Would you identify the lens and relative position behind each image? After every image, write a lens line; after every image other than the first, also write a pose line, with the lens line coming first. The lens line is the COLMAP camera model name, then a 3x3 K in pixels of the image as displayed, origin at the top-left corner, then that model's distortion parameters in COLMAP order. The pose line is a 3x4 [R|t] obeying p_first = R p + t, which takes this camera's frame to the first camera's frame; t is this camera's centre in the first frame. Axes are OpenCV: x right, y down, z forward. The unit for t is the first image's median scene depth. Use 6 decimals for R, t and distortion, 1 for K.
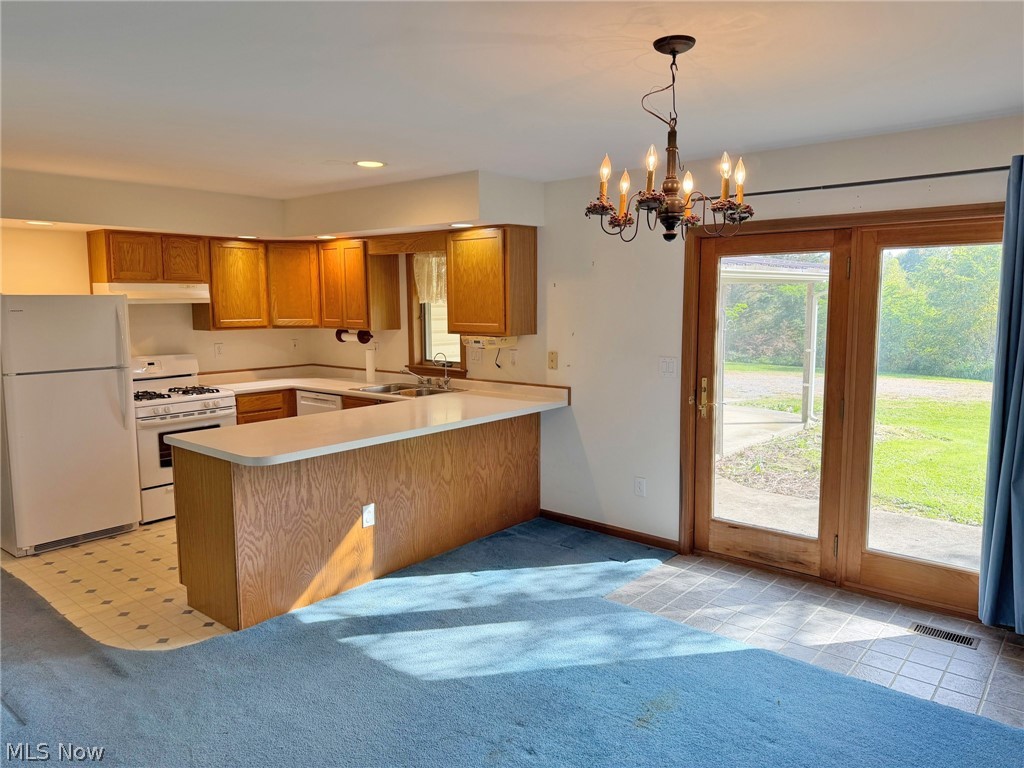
lens RADIAL K [[723.1, 0, 515.6], [0, 723.1, 382.5], [0, 0, 1]] dist [0.074276, -0.090985]
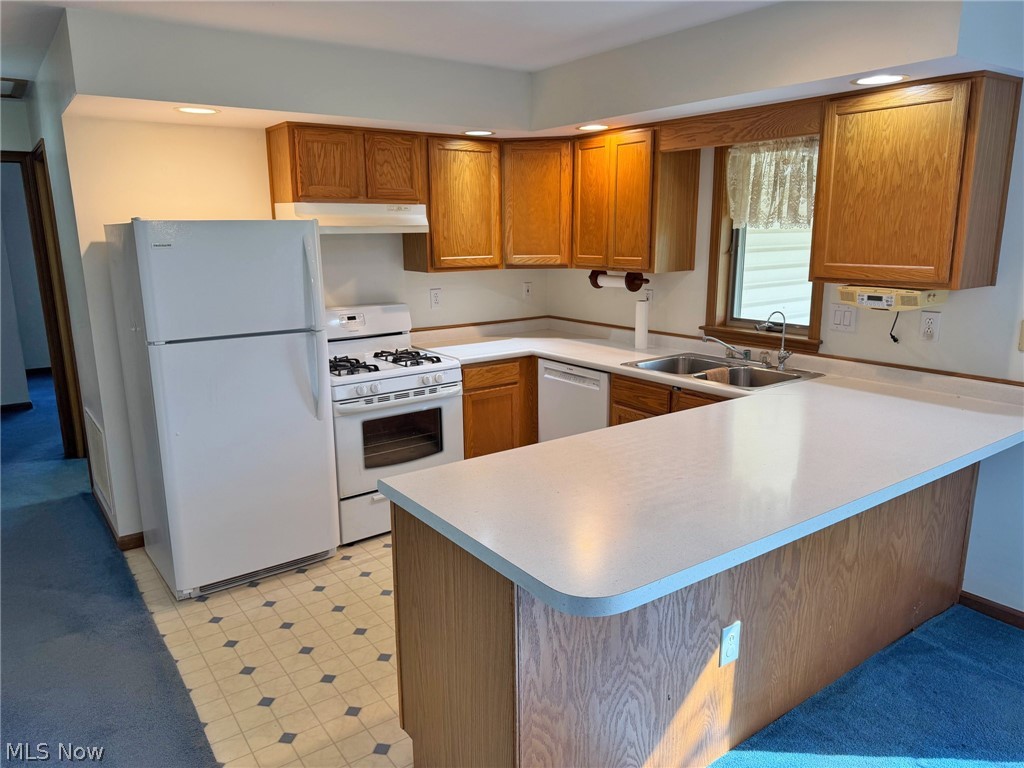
lens RADIAL K [[719.6, 0, 511.4], [0, 719.6, 382.7], [0, 0, 1]] dist [0.197291, -0.231578]
pose [[0.971643, 0.045960, -0.231943, -0.173603], [-0.021877, 0.994194, 0.105355, -0.041366], [0.235439, -0.097293, 0.967007, 0.333180]]
